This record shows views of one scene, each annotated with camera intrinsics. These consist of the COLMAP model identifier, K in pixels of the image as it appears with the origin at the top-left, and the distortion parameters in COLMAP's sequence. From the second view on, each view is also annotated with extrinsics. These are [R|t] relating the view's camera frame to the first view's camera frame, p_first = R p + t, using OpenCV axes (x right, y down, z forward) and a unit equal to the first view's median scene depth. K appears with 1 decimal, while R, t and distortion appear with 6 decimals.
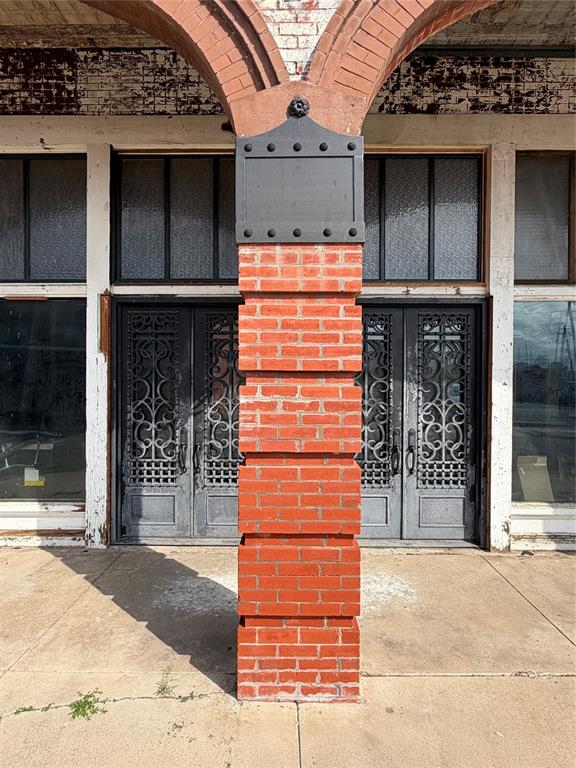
lens RADIAL K [[455.2, 0, 288.1], [0, 455.2, 382.3], [0, 0, 1]] dist [-0.000822, 0.003752]
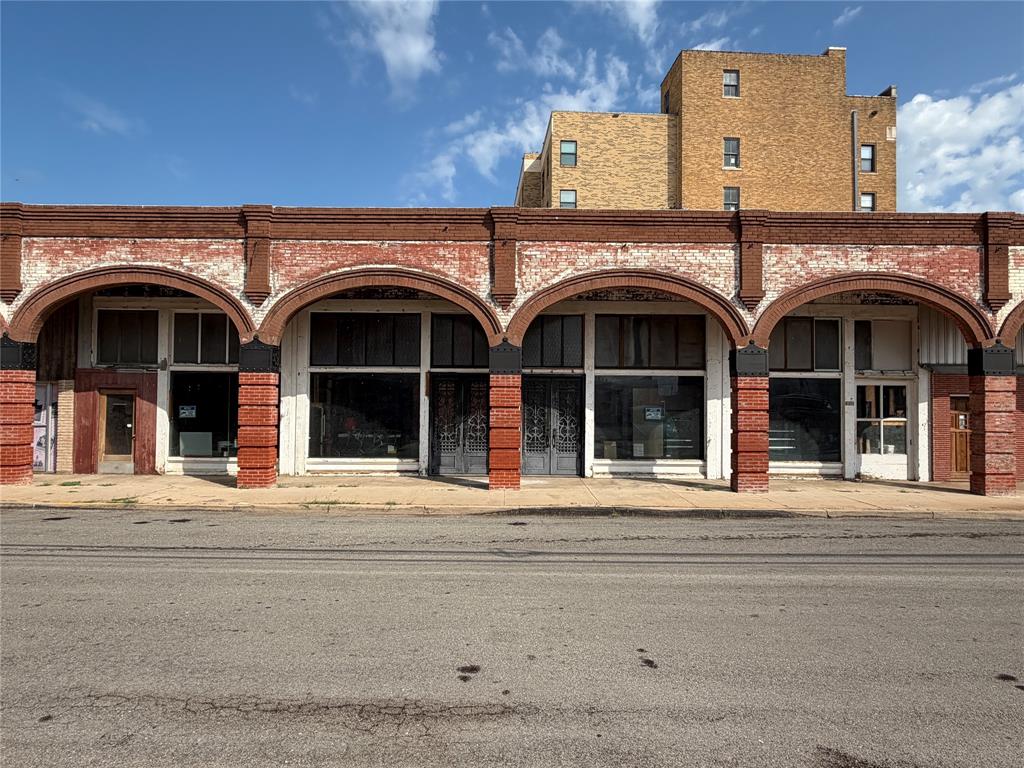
lens RADIAL K [[606.9, 0, 508.9], [0, 606.9, 387.2], [0, 0, 1]] dist [-0.000822, 0.003752]
pose [[0.999966, 0.004739, 0.006766, 0.010888], [-0.004530, 0.999525, -0.030471, -0.015895], [-0.006907, 0.030439, 0.999513, -2.261976]]
